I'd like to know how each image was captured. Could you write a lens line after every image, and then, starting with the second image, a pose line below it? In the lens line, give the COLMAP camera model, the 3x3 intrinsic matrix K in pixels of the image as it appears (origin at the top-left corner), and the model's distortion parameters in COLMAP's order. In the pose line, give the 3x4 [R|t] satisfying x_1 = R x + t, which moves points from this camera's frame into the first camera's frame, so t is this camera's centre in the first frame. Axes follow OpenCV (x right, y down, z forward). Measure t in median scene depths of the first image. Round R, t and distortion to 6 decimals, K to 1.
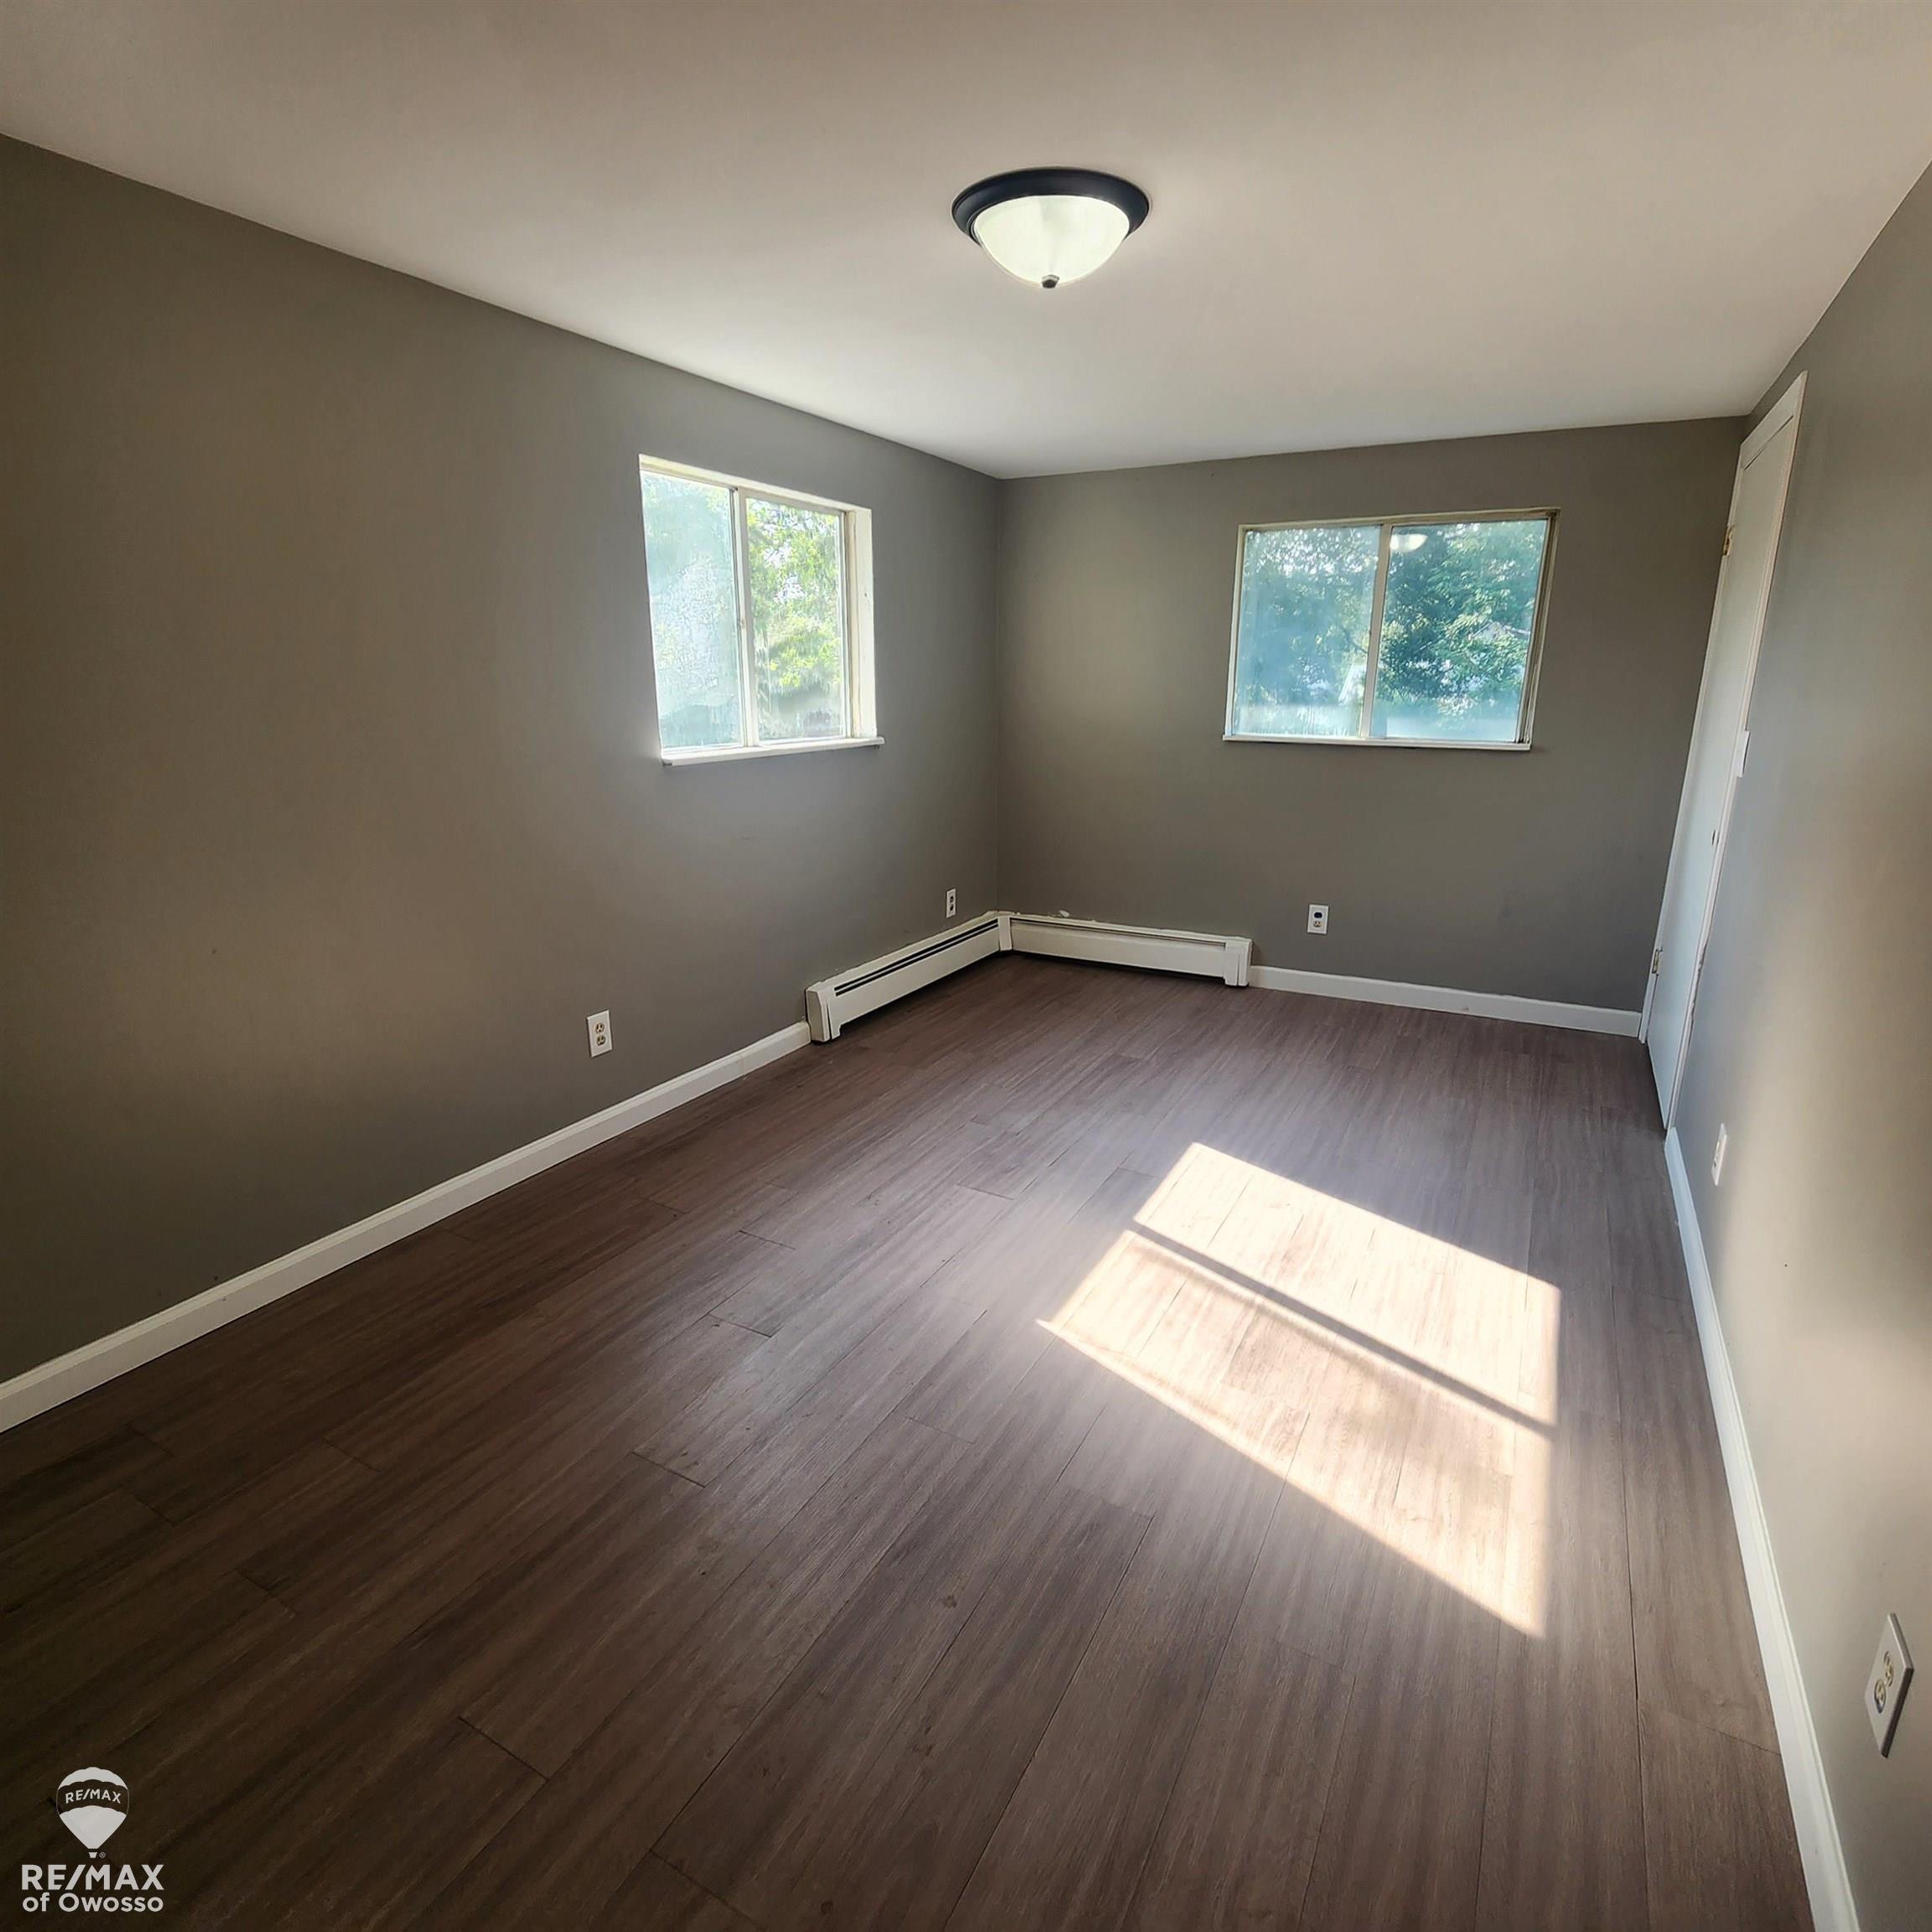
lens RADIAL K [[1046.3, 0, 966.1], [0, 1046.3, 965.7], [0, 0, 1]] dist [-0.002014, -0.000330]
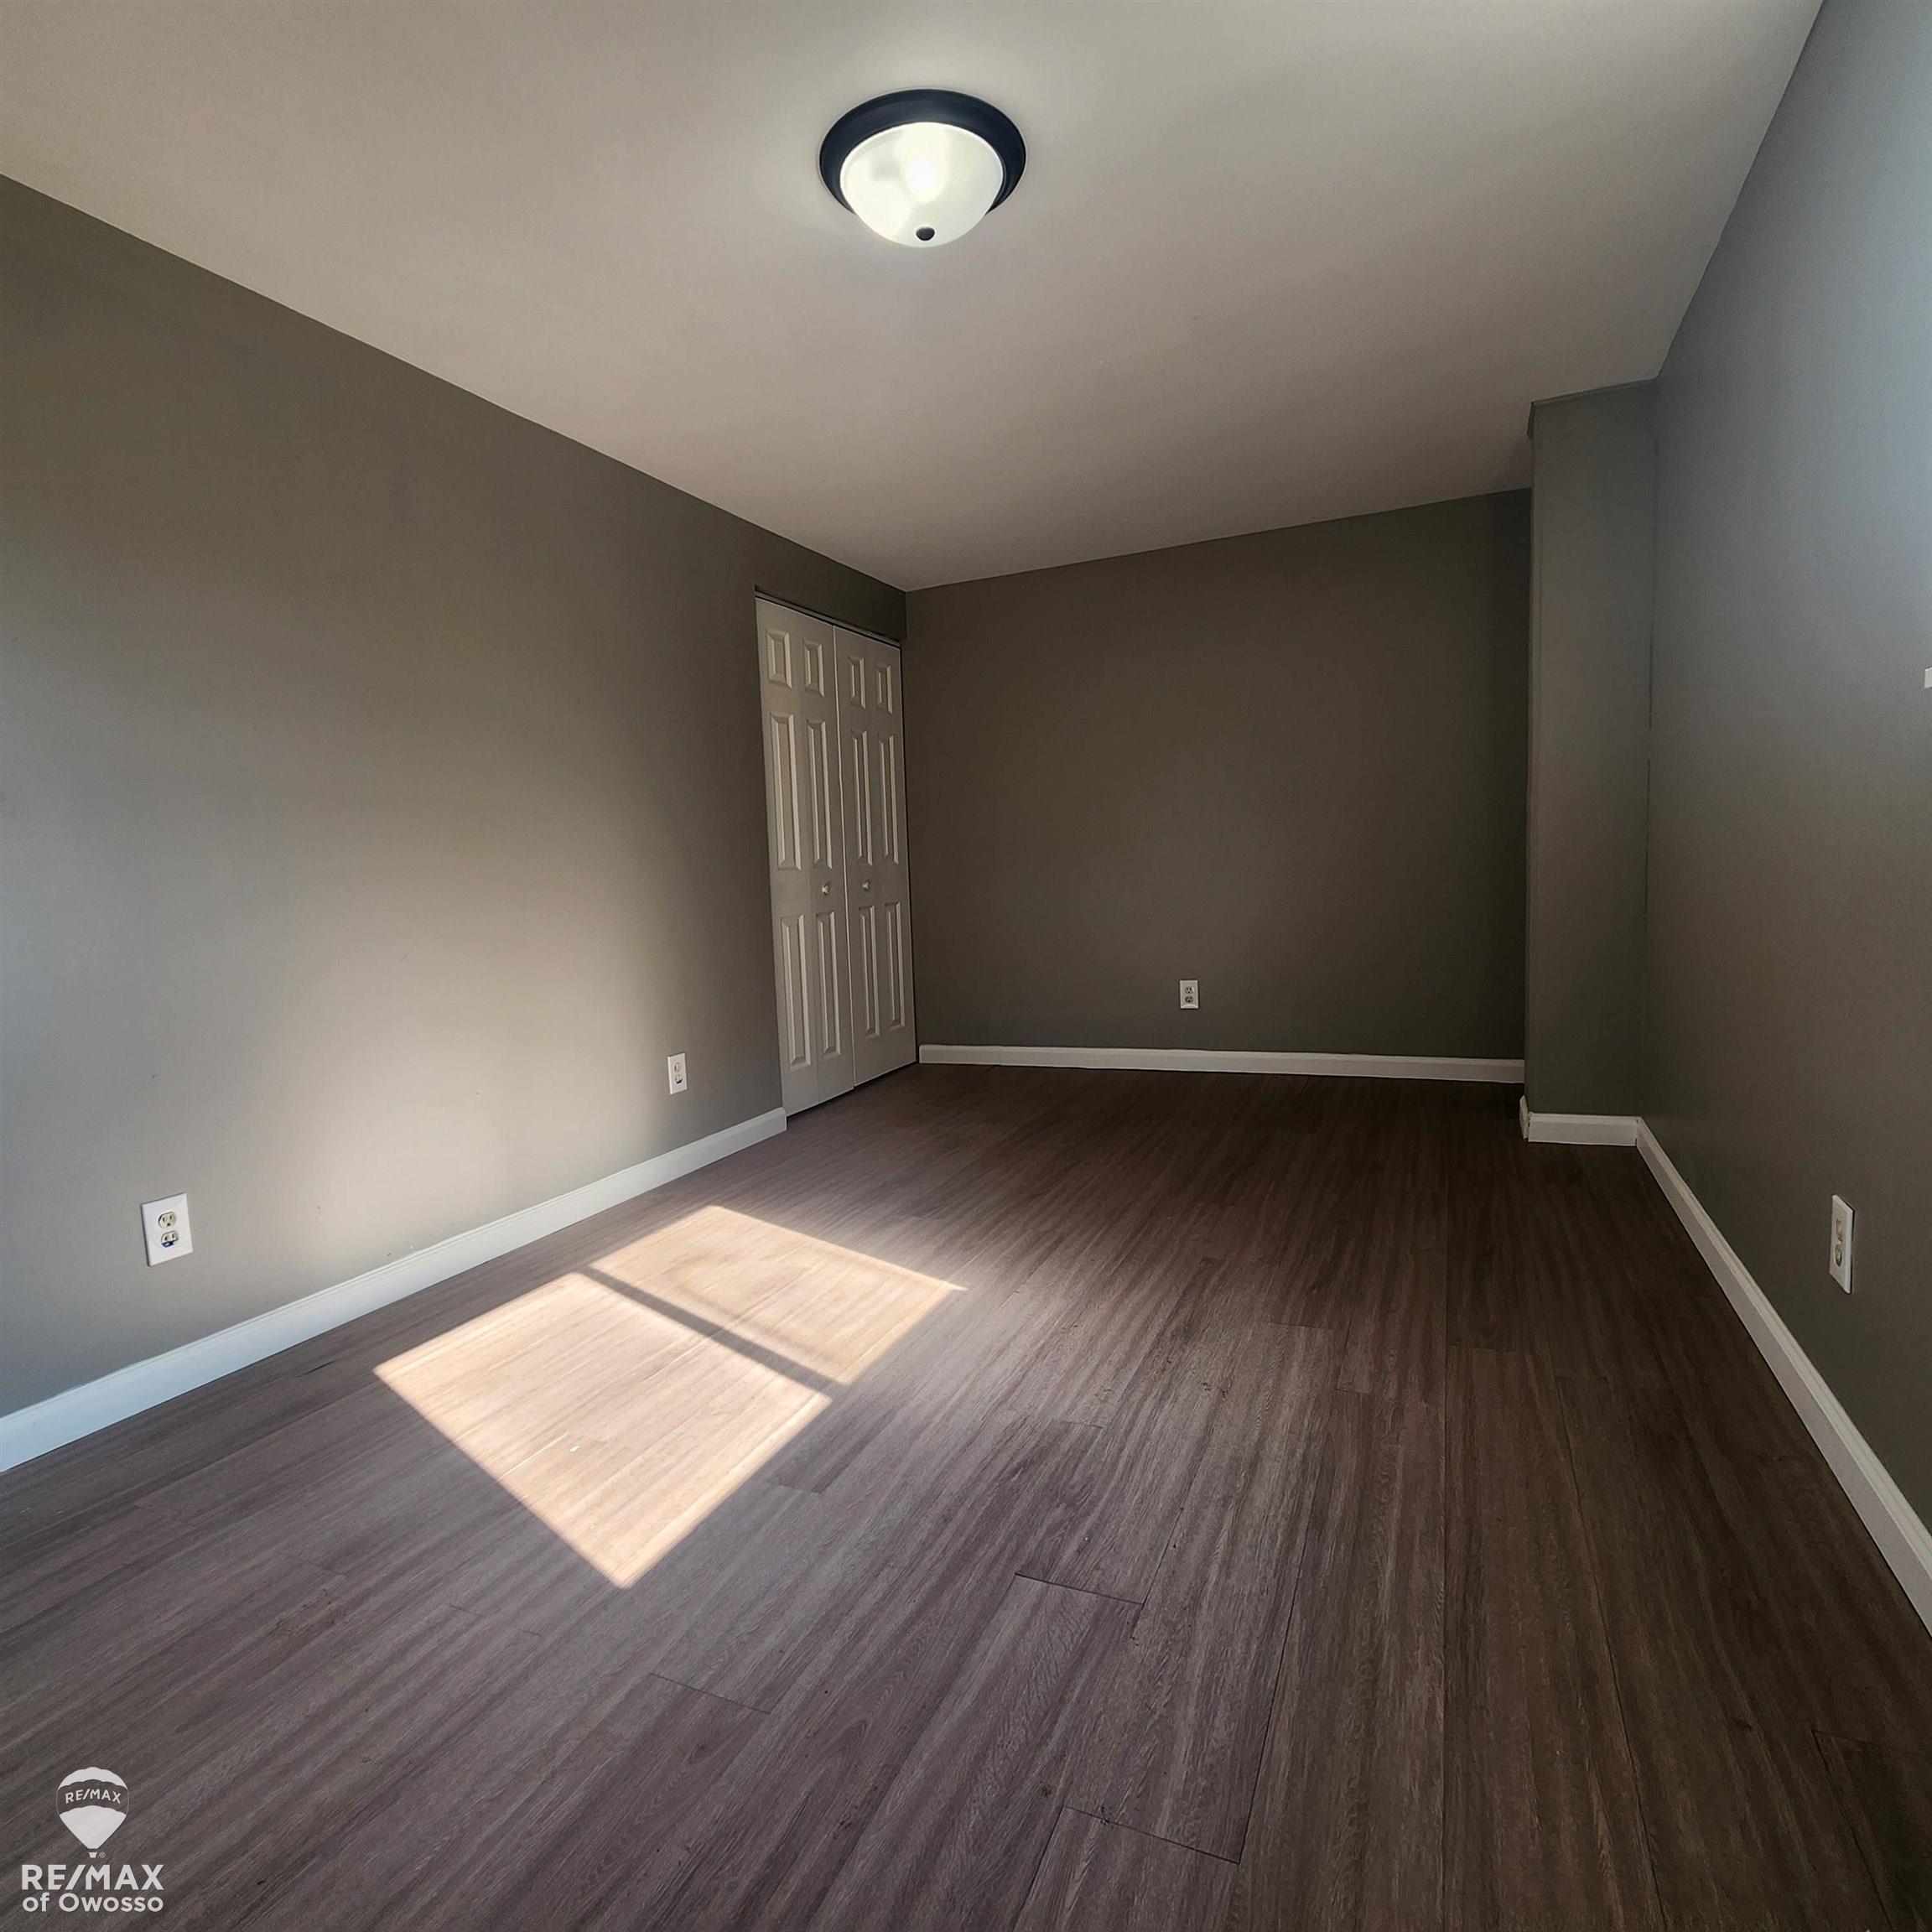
lens RADIAL K [[1046.3, 0, 966.6], [0, 1046.3, 965.7], [0, 0, 1]] dist [-0.002014, -0.000330]
pose [[-0.996104, 0.045793, -0.075368, 0.122535], [0.016050, 0.934476, 0.355665, -0.309237], [0.086716, 0.353070, -0.931570, 1.747401]]
